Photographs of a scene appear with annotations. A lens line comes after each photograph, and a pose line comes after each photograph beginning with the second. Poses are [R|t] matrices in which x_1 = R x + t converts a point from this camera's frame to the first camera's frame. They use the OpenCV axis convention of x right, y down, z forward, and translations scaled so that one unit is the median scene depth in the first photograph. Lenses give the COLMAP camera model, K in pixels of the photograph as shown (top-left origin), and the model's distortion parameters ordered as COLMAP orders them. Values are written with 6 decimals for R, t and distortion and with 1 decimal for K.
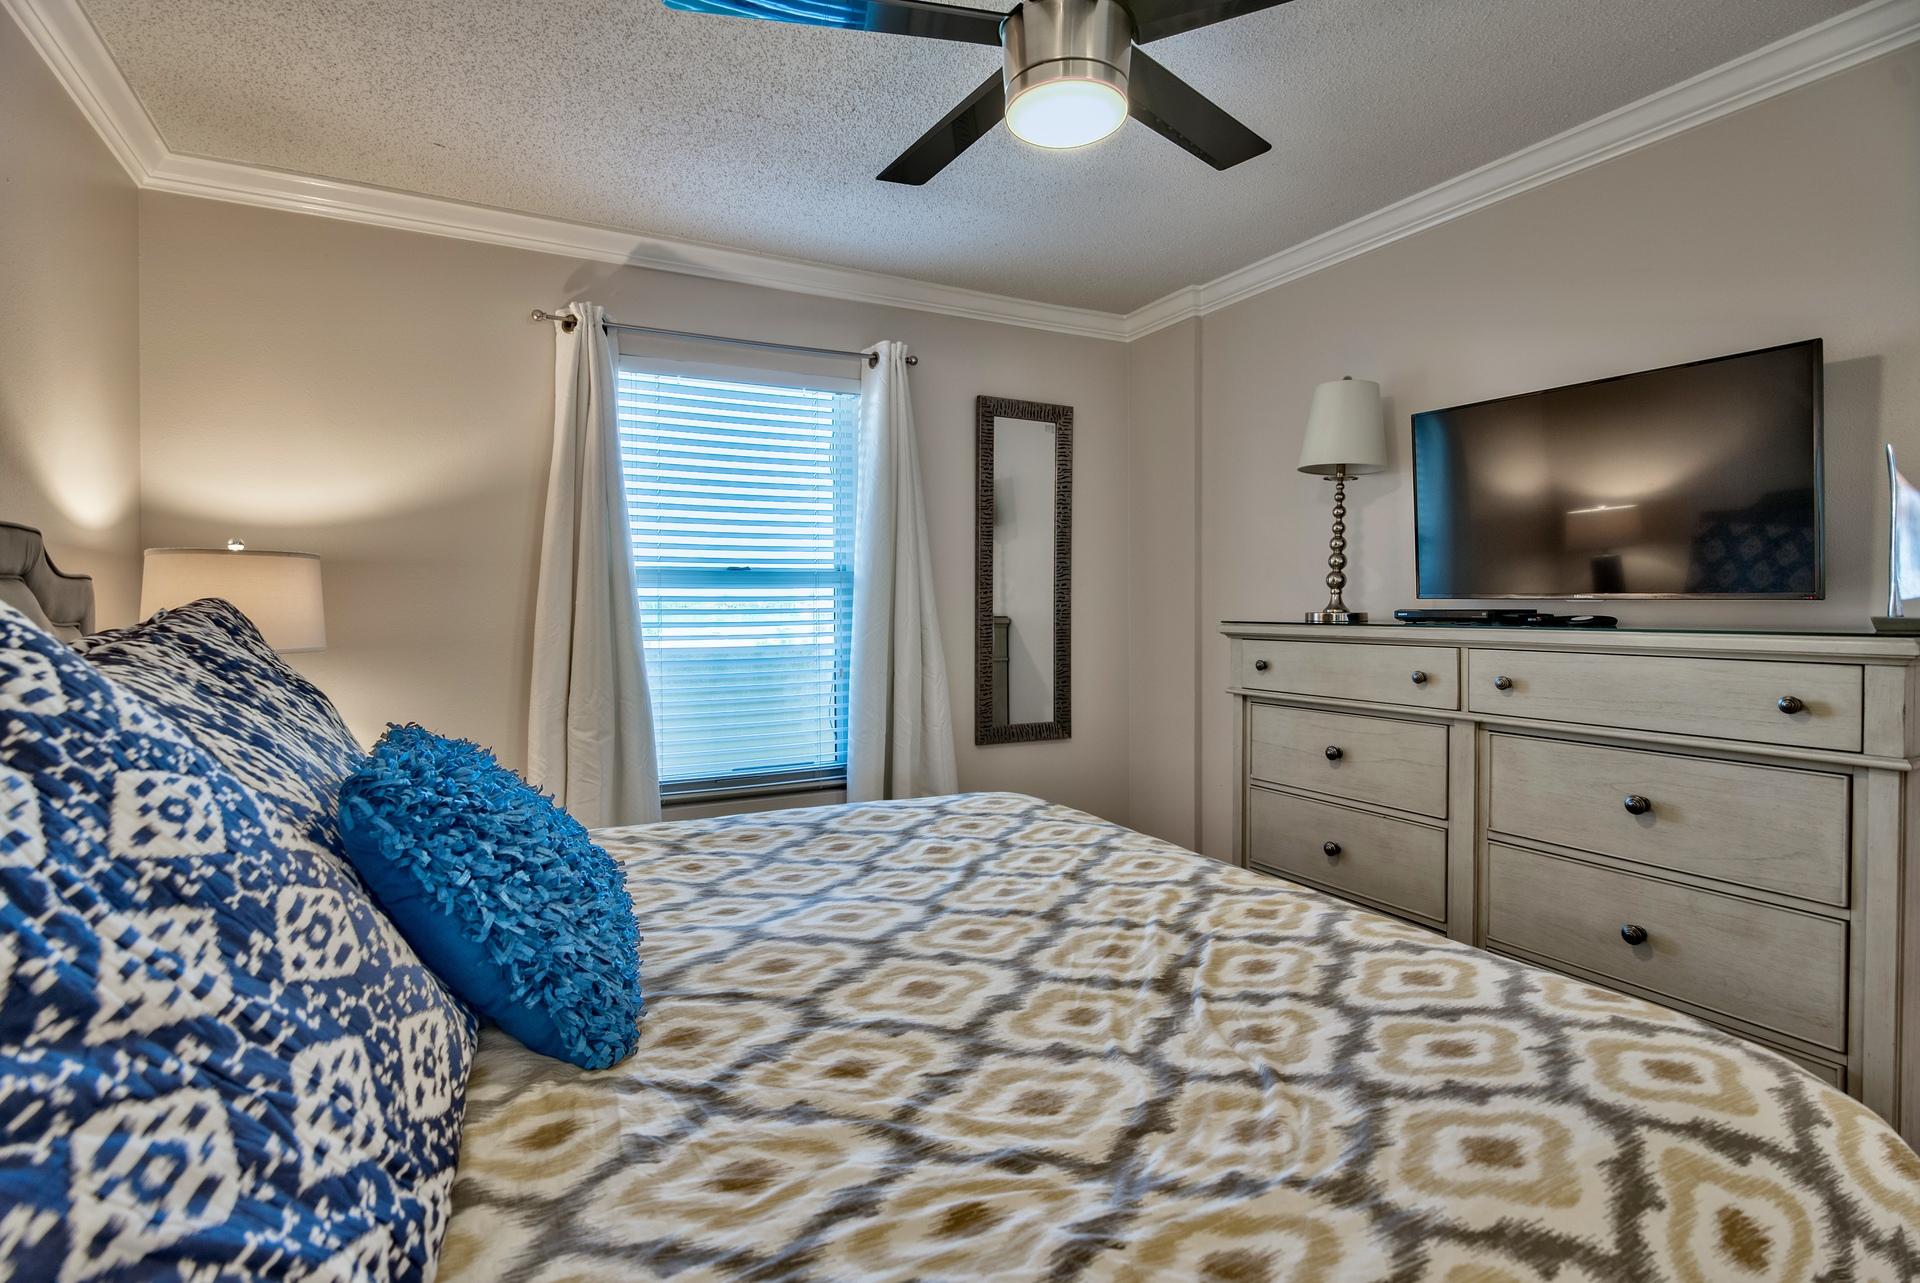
lens RADIAL K [[965.9, 0, 952.6], [0, 965.9, 607.0], [0, 0, 1]] dist [0.001658, -0.002489]
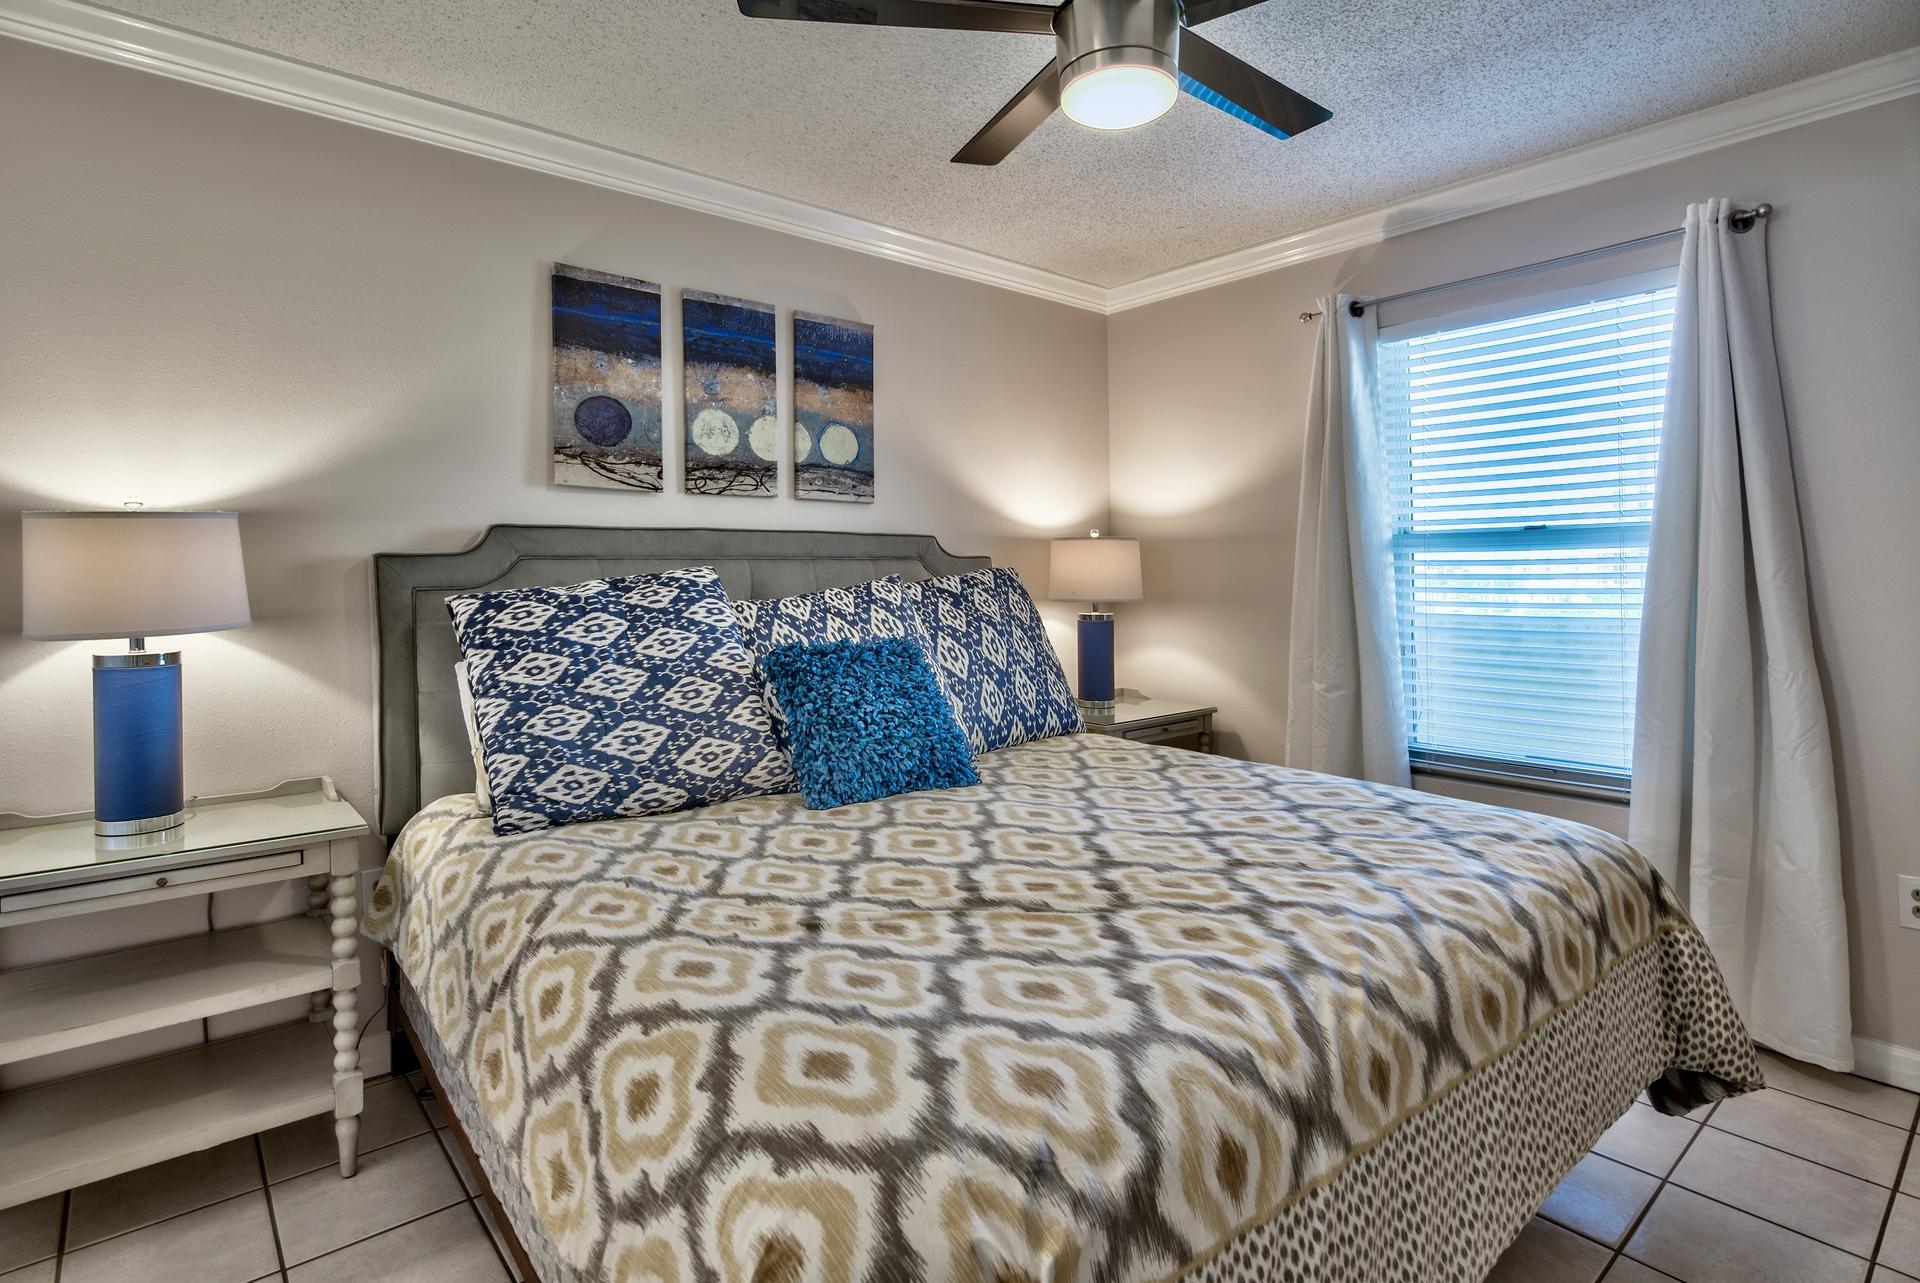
lens RADIAL K [[965.9, 0, 912.5], [0, 965.9, 590.9], [0, 0, 1]] dist [0.001658, -0.002489]
pose [[0.166816, 0.017710, -0.985829, 1.004081], [0.003257, 0.999823, 0.018512, -0.001012], [0.985983, -0.006299, 0.166729, 0.552673]]
